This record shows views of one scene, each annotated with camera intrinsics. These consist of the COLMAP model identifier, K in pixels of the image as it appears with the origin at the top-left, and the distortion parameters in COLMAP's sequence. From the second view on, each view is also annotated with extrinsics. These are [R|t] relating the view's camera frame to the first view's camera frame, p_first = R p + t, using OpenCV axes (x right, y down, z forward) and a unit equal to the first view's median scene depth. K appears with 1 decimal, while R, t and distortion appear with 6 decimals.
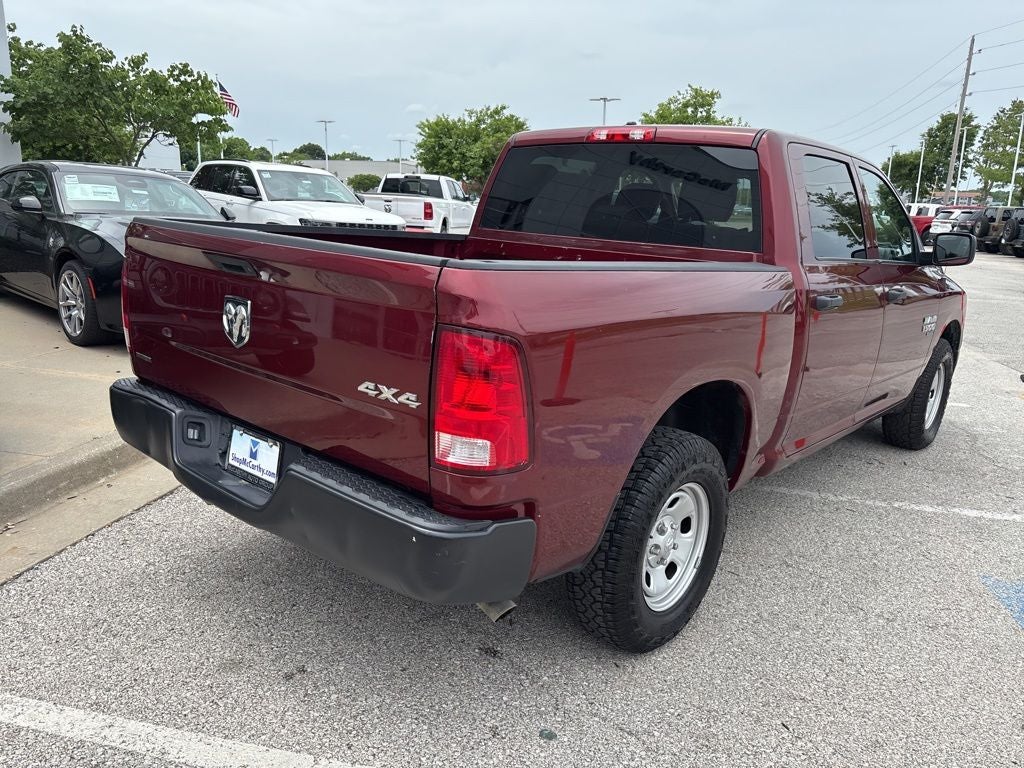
lens RADIAL K [[774.7, 0, 506.7], [0, 774.7, 387.4], [0, 0, 1]] dist [0.042008, -0.045654]
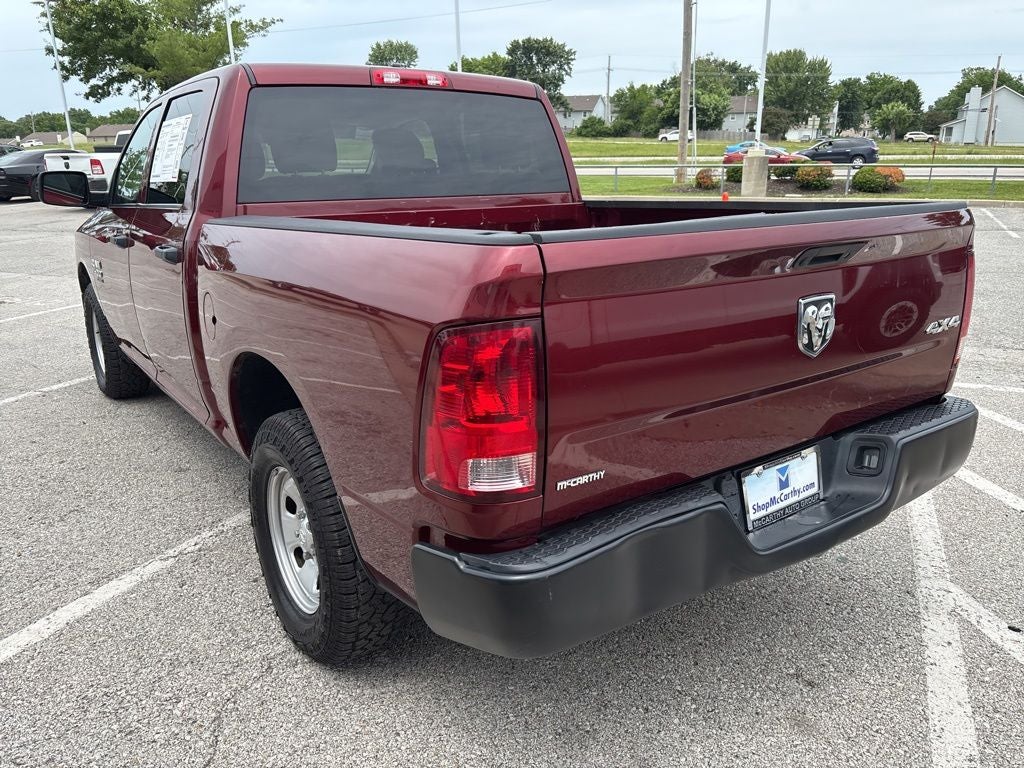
lens RADIAL K [[777.0, 0, 512.0], [0, 777.0, 384.0], [0, 0, 1]] dist [0.045067, -0.057638]
pose [[0.231493, -0.328262, 0.915781, -0.259511], [0.256551, 0.928628, 0.268015, -0.071631], [-0.938399, 0.172901, 0.299186, 0.233413]]
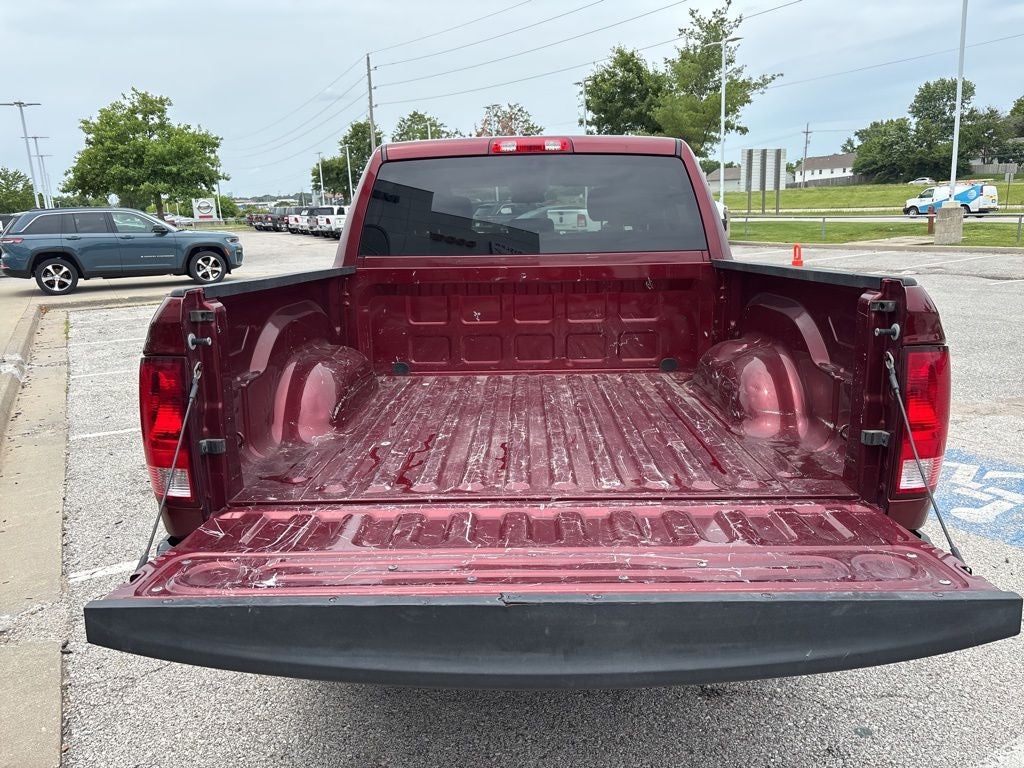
lens RADIAL K [[777.0, 0, 512.0], [0, 777.0, 384.0], [0, 0, 1]] dist [0.045067, -0.057638]
pose [[0.761400, -0.204495, 0.615184, -0.180233], [0.213008, 0.975174, 0.060524, -0.033854], [-0.612288, 0.084956, 0.786057, 0.094818]]
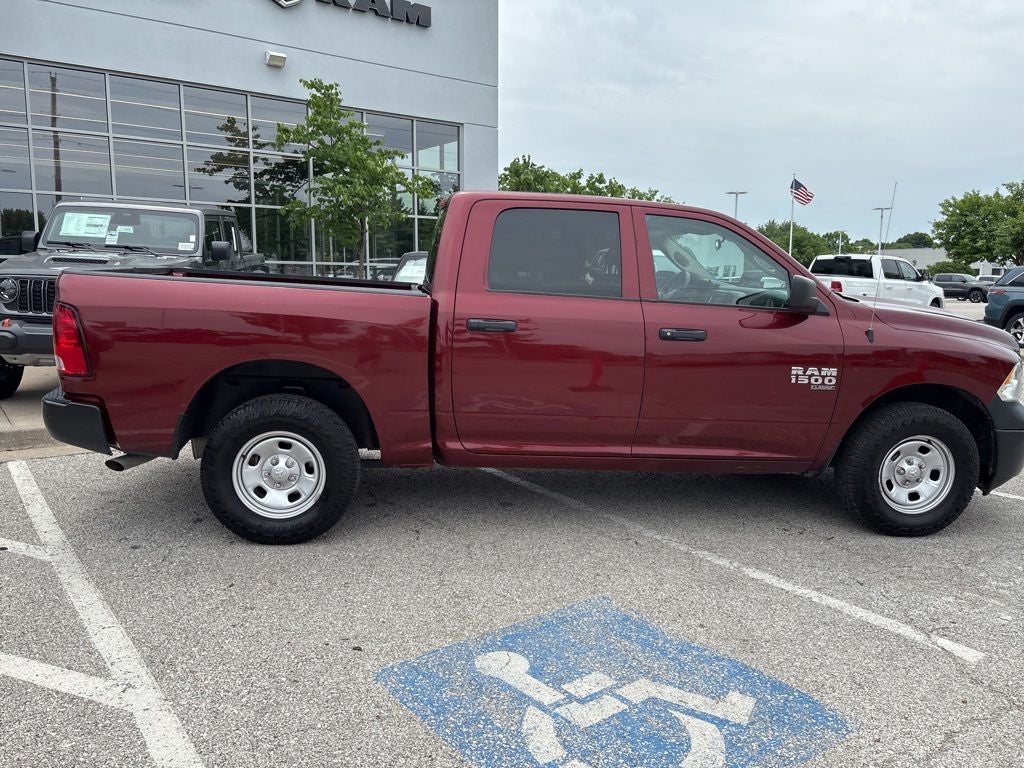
lens RADIAL K [[777.0, 0, 512.0], [0, 777.0, 384.0], [0, 0, 1]] dist [0.045067, -0.057638]
pose [[0.750588, 0.069315, -0.657125, 0.388468], [-0.147524, 0.986960, -0.064399, 0.016871], [0.644092, 0.145278, 0.751026, 0.039568]]
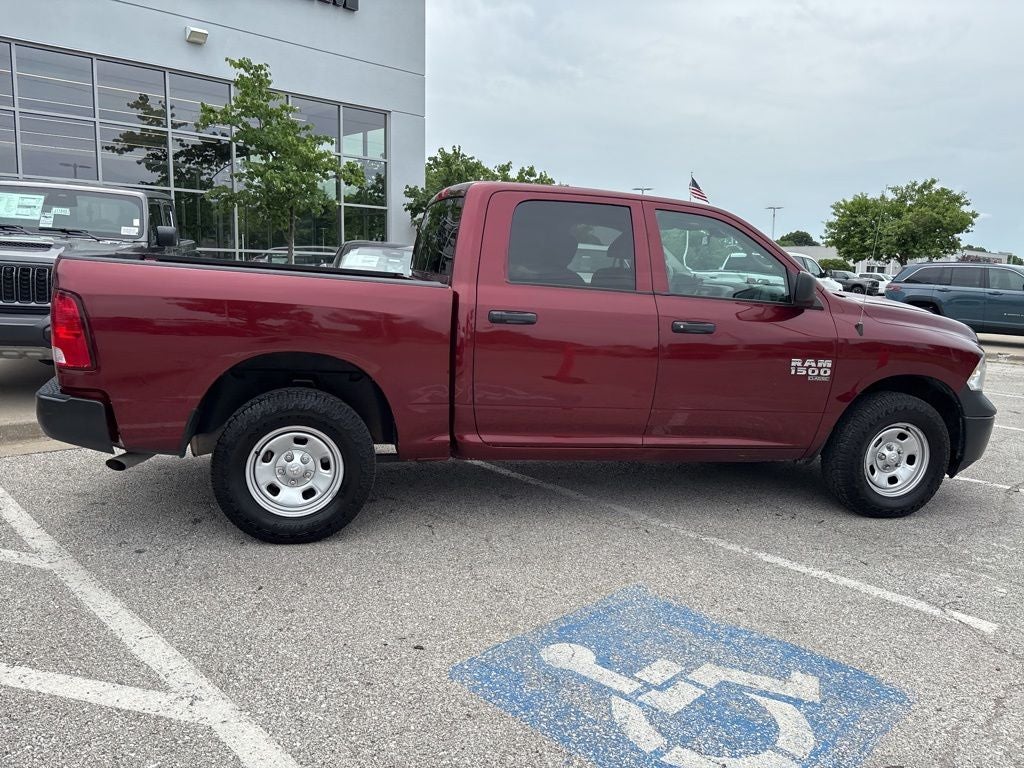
lens RADIAL K [[772.8, 0, 512.0], [0, 772.8, 384.0], [0, 0, 1]] dist [0.045111, -0.055903]
pose [[0.827810, 0.073257, -0.556204, 0.340517], [-0.134926, 0.988334, -0.070640, 0.024200], [0.544541, 0.133523, 0.828038, 0.006701]]
